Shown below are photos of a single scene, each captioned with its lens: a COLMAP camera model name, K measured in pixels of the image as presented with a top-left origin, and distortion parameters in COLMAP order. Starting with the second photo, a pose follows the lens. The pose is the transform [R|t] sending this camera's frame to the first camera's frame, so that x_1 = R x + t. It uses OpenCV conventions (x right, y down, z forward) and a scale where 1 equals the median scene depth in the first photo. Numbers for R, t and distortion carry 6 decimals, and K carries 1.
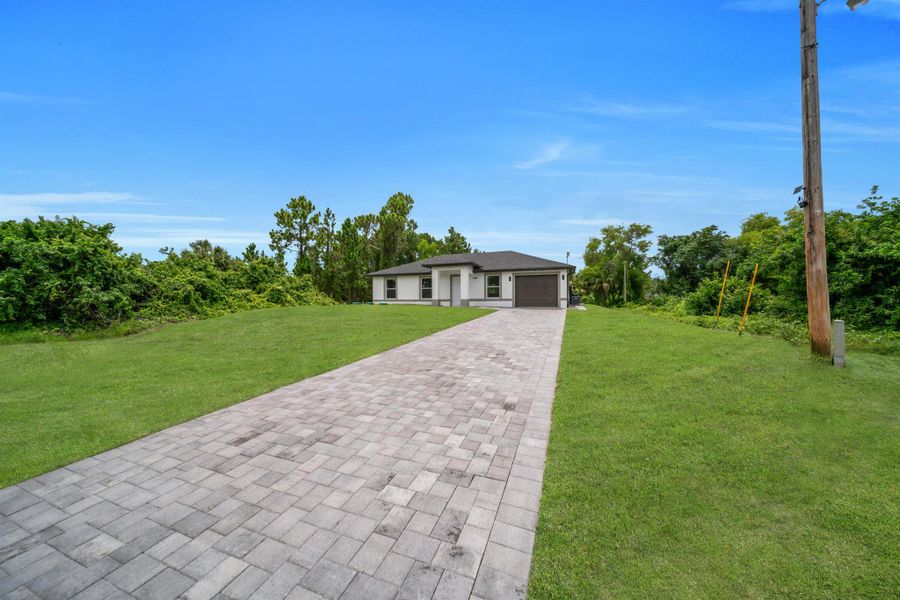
lens RADIAL K [[310.0, 0, 451.3], [0, 310.0, 298.1], [0, 0, 1]] dist [-0.001748, -0.000147]
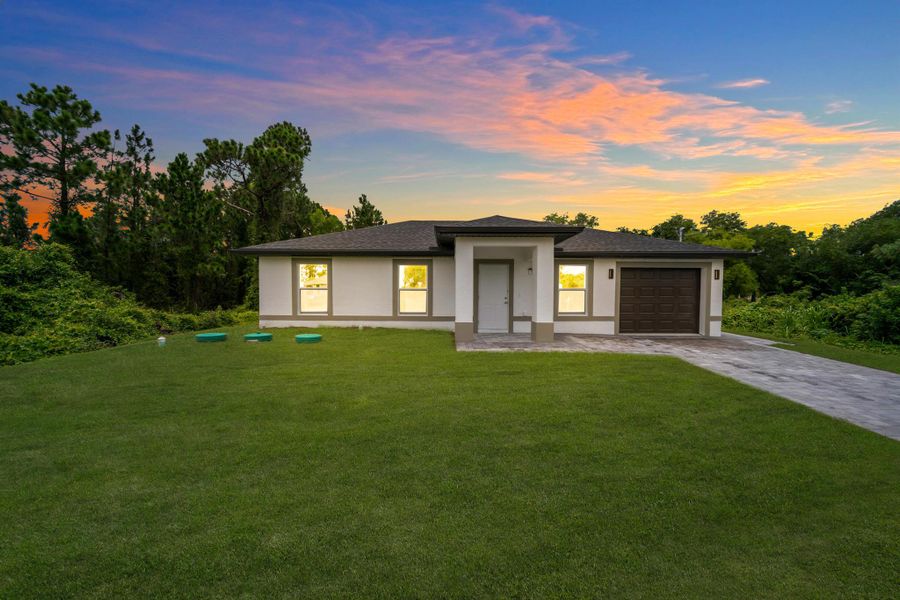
lens RADIAL K [[310.0, 0, 449.3], [0, 310.0, 298.8], [0, 0, 1]] dist [-0.001748, -0.000147]
pose [[0.928403, 0.000285, 0.371576, -0.097790], [-0.012909, 0.999421, 0.031486, -0.017062], [-0.371352, -0.034029, 0.927869, 0.309696]]
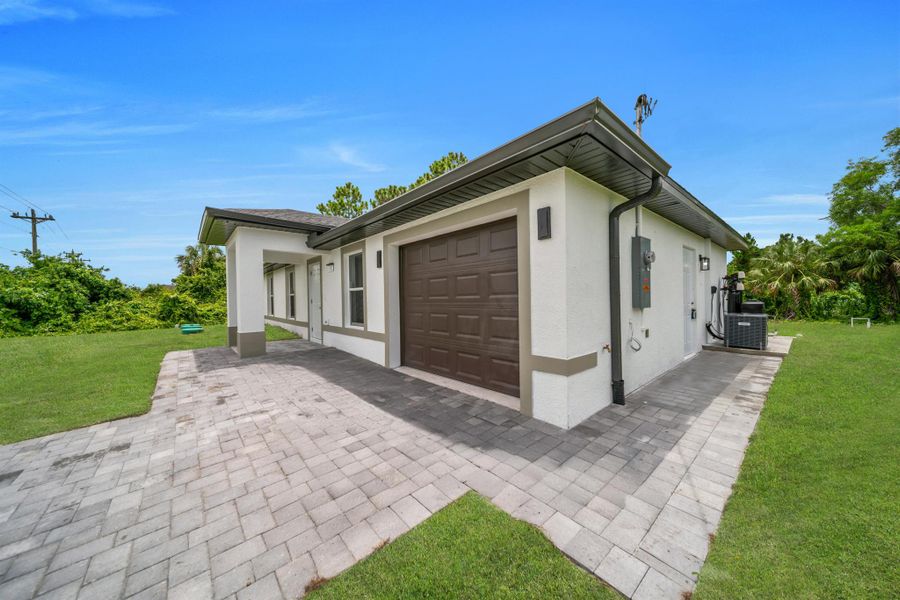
lens RADIAL K [[310.0, 0, 449.7], [0, 310.0, 298.7], [0, 0, 1]] dist [-0.001748, -0.000147]
pose [[0.878196, -0.008672, -0.478222, 0.174179], [0.017204, 0.999761, 0.013464, -0.014443], [0.477991, -0.020052, 0.878136, 0.373390]]
